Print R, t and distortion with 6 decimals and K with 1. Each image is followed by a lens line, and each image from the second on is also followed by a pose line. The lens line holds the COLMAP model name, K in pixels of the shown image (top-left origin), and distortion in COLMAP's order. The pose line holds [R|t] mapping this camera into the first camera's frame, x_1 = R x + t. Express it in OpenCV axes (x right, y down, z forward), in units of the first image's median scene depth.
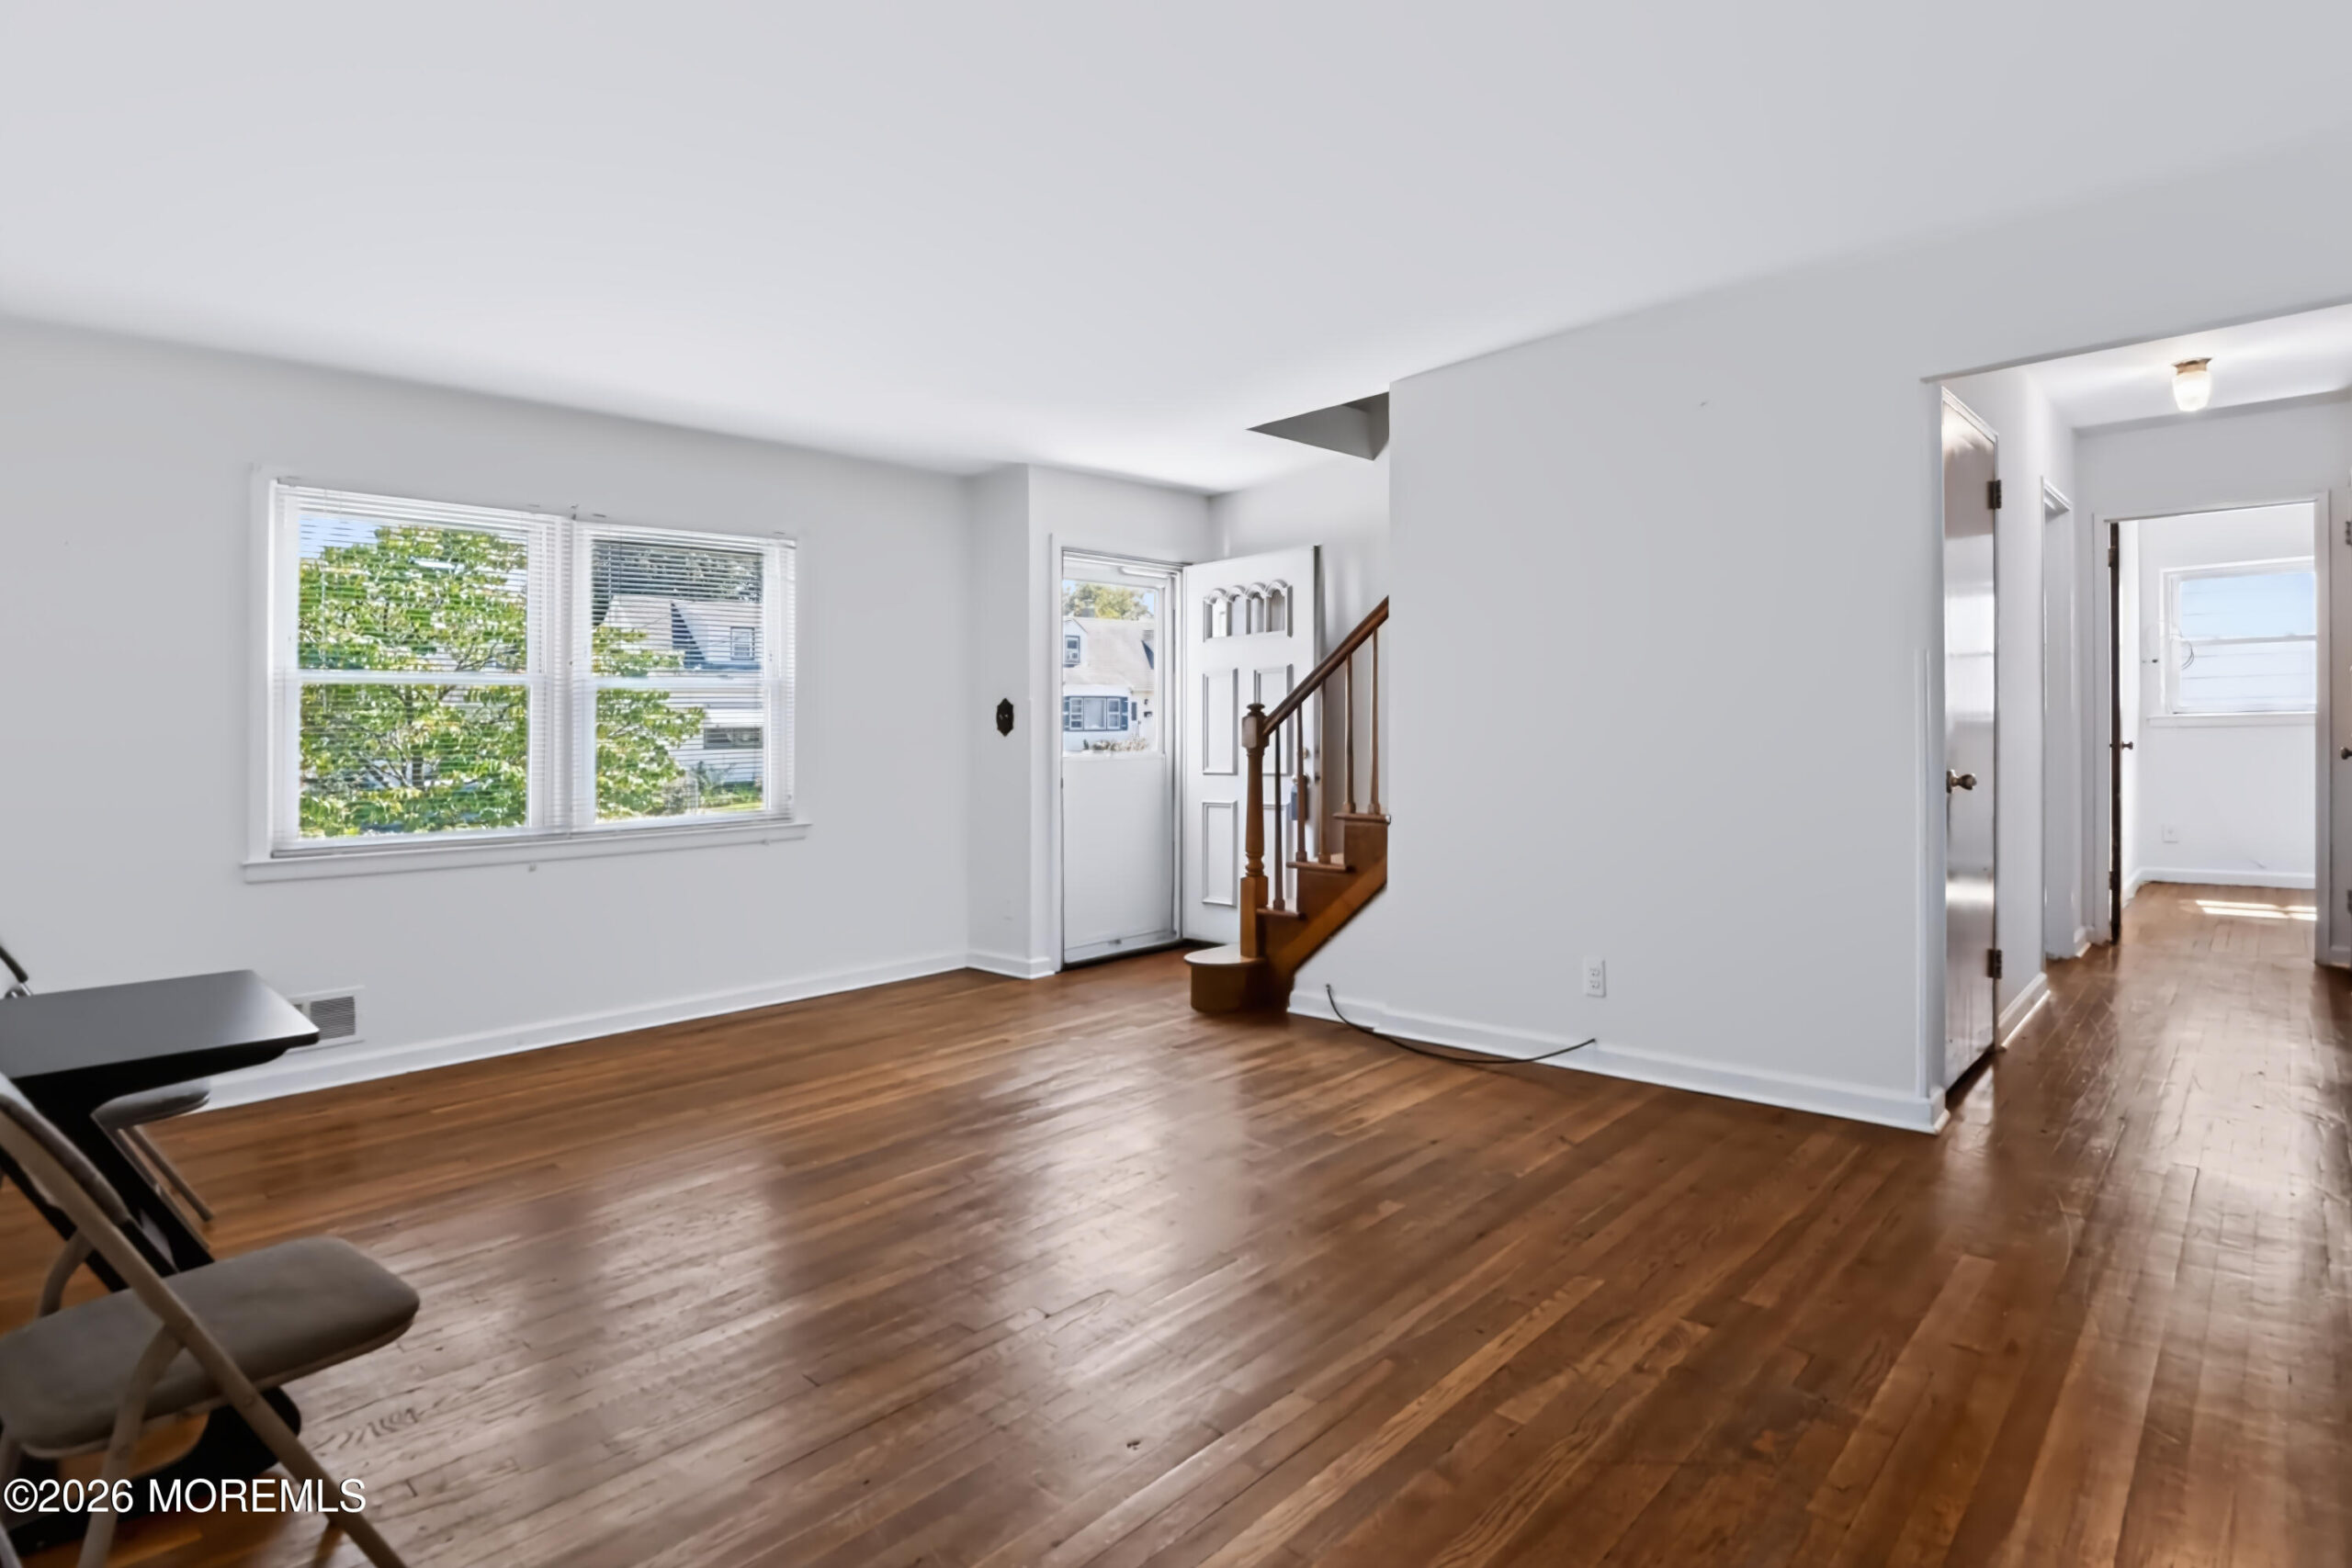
lens RADIAL K [[1179.6, 0, 1174.5], [0, 1179.6, 704.3], [0, 0, 1]] dist [-0.002067, -0.000459]
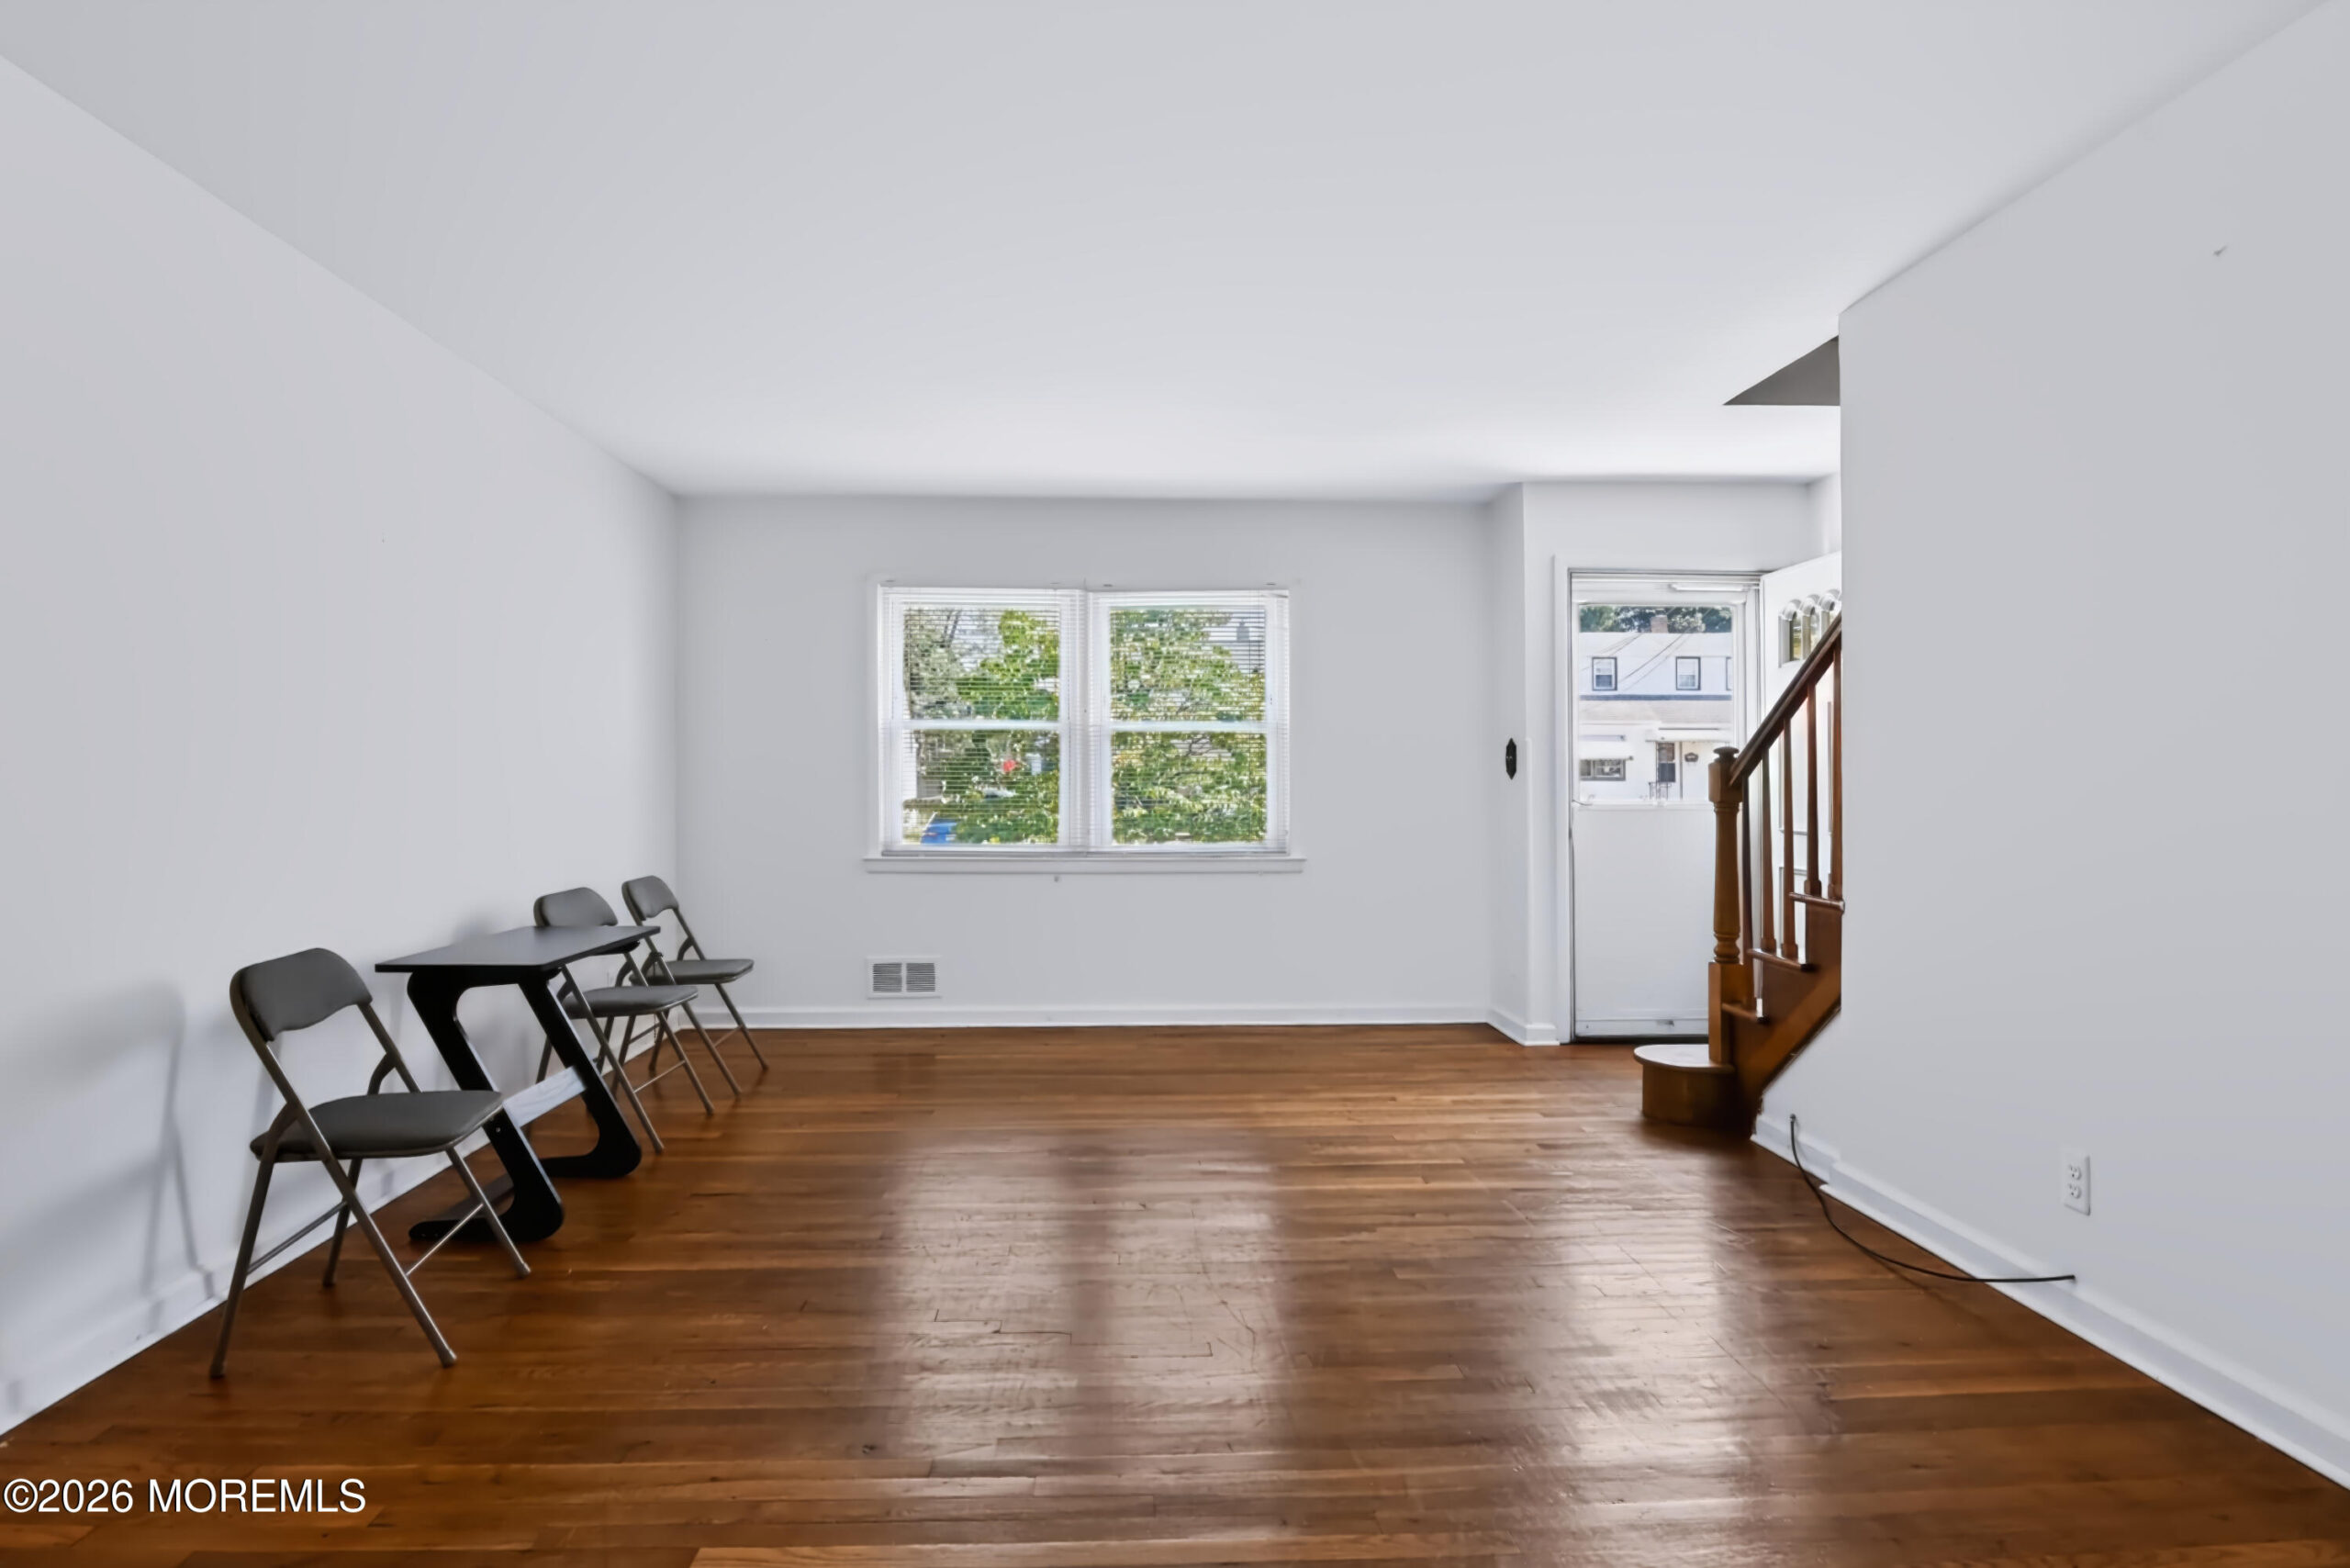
lens RADIAL K [[1197.7, 0, 1174.5], [0, 1197.7, 737.1], [0, 0, 1]] dist [-0.002287, -0.000847]
pose [[0.733418, 0.000709, -0.679778, 0.362098], [0.000518, 0.999999, 0.001602, -0.009200], [0.679778, -0.001528, 0.733416, 0.156247]]
